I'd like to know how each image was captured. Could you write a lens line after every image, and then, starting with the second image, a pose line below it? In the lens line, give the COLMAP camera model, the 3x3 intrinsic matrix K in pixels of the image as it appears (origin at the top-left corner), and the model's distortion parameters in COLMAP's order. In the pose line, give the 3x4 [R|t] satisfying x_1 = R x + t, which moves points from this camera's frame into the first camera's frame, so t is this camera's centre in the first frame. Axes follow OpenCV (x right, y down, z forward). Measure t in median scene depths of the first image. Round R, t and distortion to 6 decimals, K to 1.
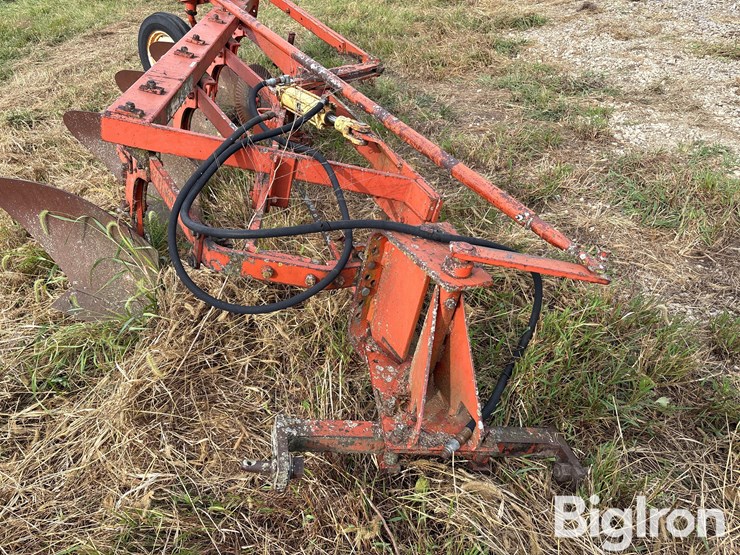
lens RADIAL K [[562.2, 0, 367.3], [0, 562.2, 273.9], [0, 0, 1]] dist [0.045301, -0.049662]
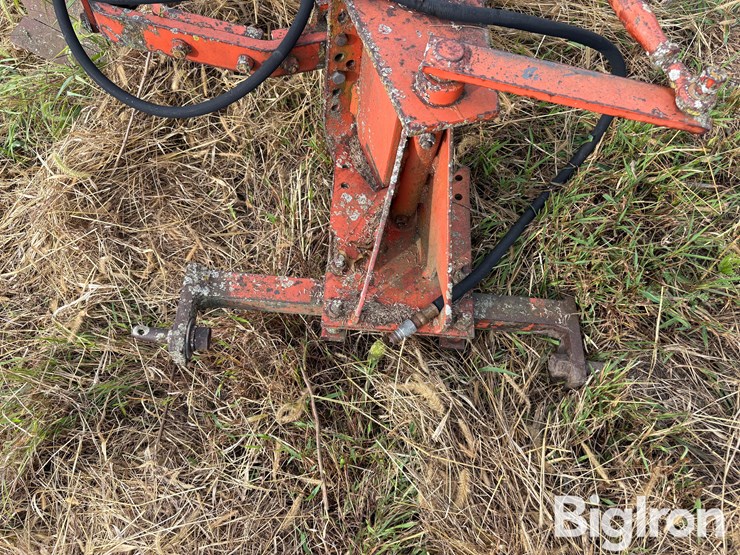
lens RADIAL K [[562.2, 0, 371.7], [0, 562.2, 283.2], [0, 0, 1]] dist [0.045301, -0.049662]
pose [[0.974541, 0.136771, -0.177663, 0.211138], [-0.018037, 0.837650, 0.545910, -0.148136], [0.223484, -0.528807, 0.818791, 0.363502]]
